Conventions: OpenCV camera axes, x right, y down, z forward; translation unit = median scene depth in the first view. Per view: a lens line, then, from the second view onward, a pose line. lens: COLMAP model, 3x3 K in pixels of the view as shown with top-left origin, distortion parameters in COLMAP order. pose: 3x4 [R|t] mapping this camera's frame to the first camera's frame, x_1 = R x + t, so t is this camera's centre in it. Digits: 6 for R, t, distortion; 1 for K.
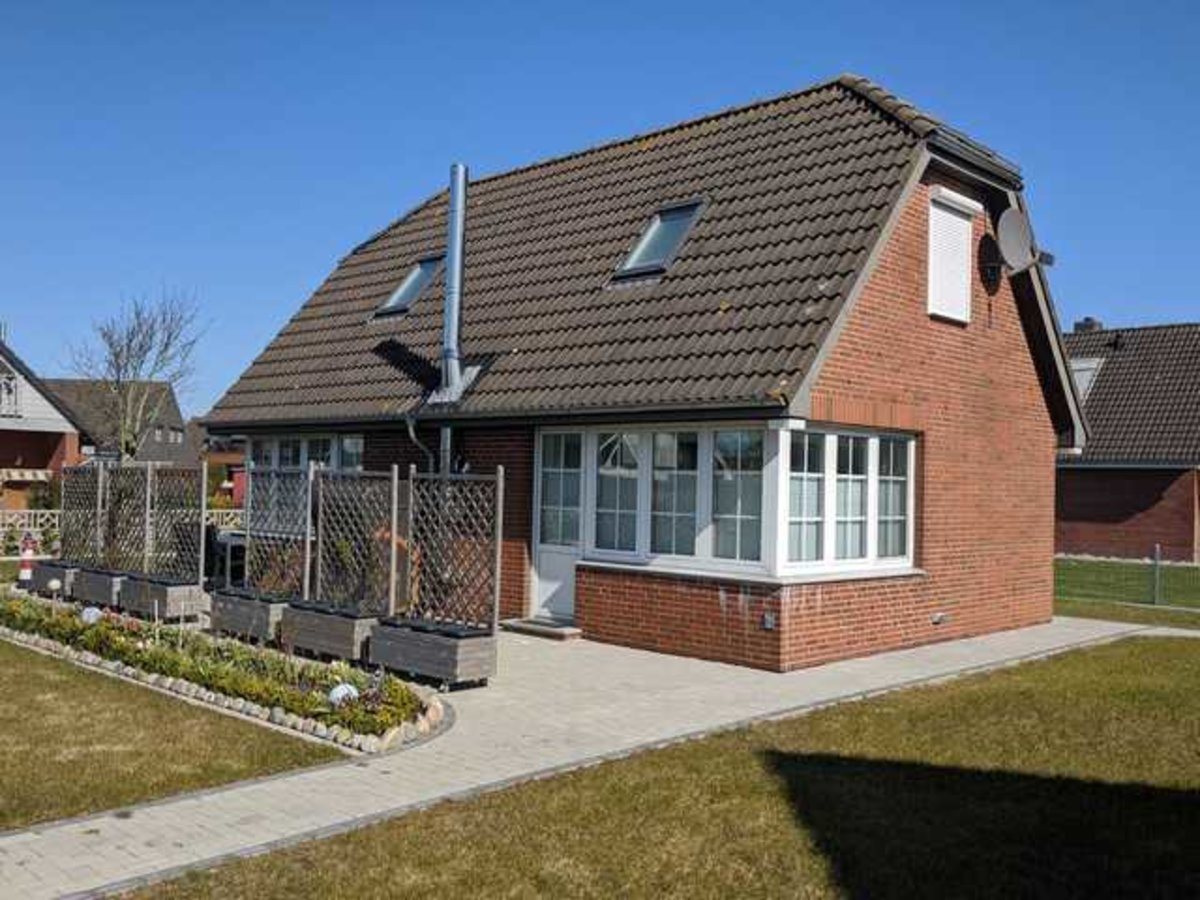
lens RADIAL K [[1123.2, 0, 592.7], [0, 1123.2, 464.0], [0, 0, 1]] dist [0.036188, -0.021597]
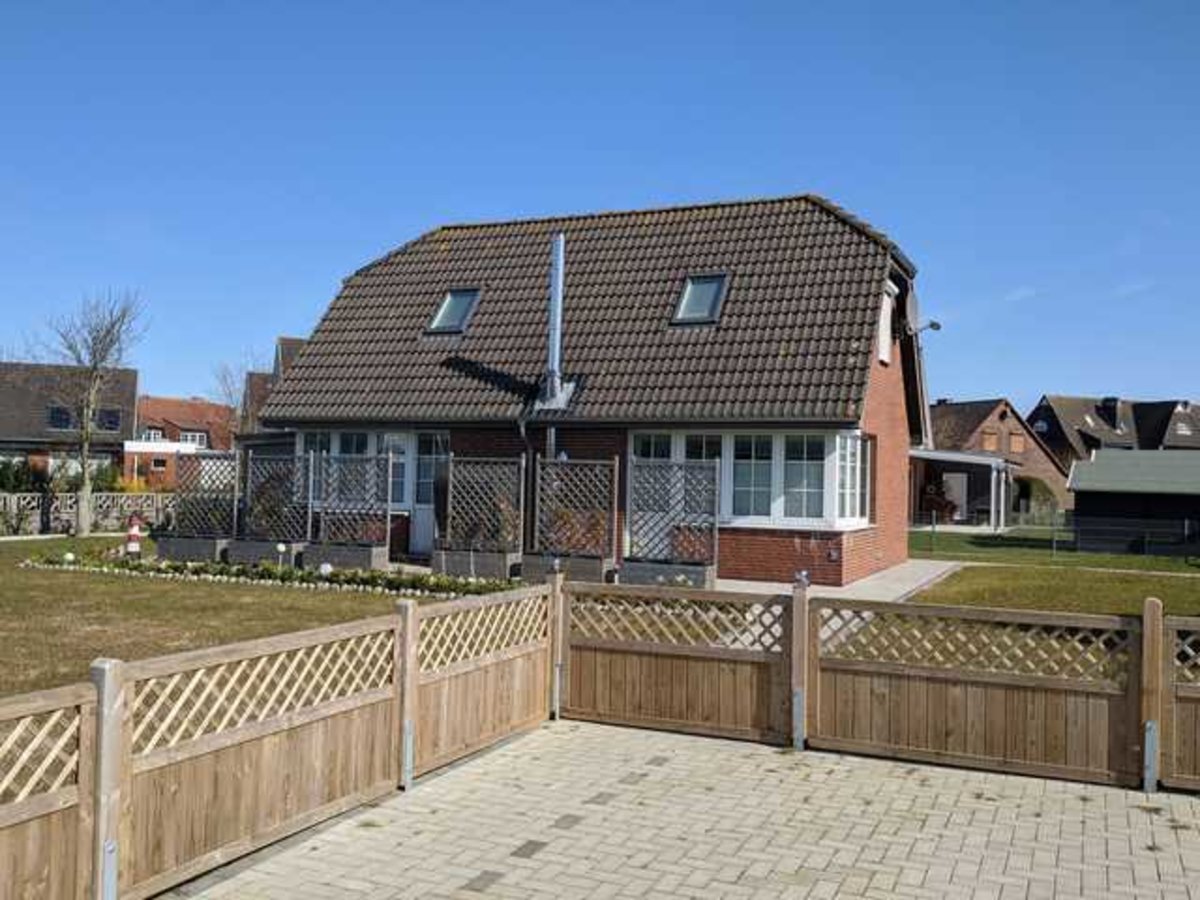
lens RADIAL K [[1131.3, 0, 600.0], [0, 1131.3, 450.0], [0, 0, 1]] dist [0.044905, -0.005678]
pose [[0.939840, 0.006392, 0.341556, -0.594431], [-0.006609, 0.999978, -0.000528, -0.005536], [-0.341552, -0.001761, 0.939861, -0.335857]]
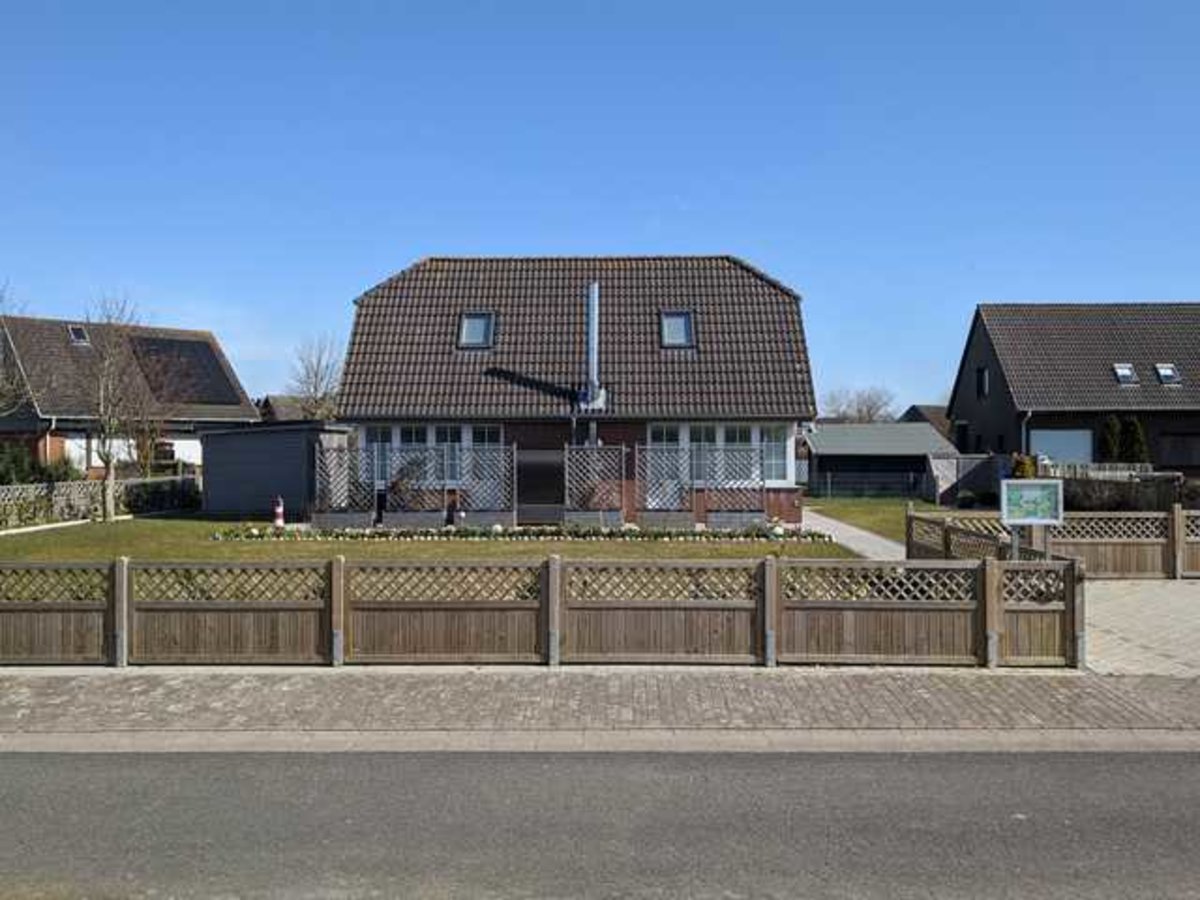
lens RADIAL K [[1131.3, 0, 600.0], [0, 1131.3, 450.0], [0, 0, 1]] dist [0.044905, -0.005678]
pose [[0.733790, -0.026888, 0.678844, -1.556506], [0.007791, 0.999484, 0.031166, -0.049014], [-0.679331, -0.017580, 0.733621, -0.449470]]
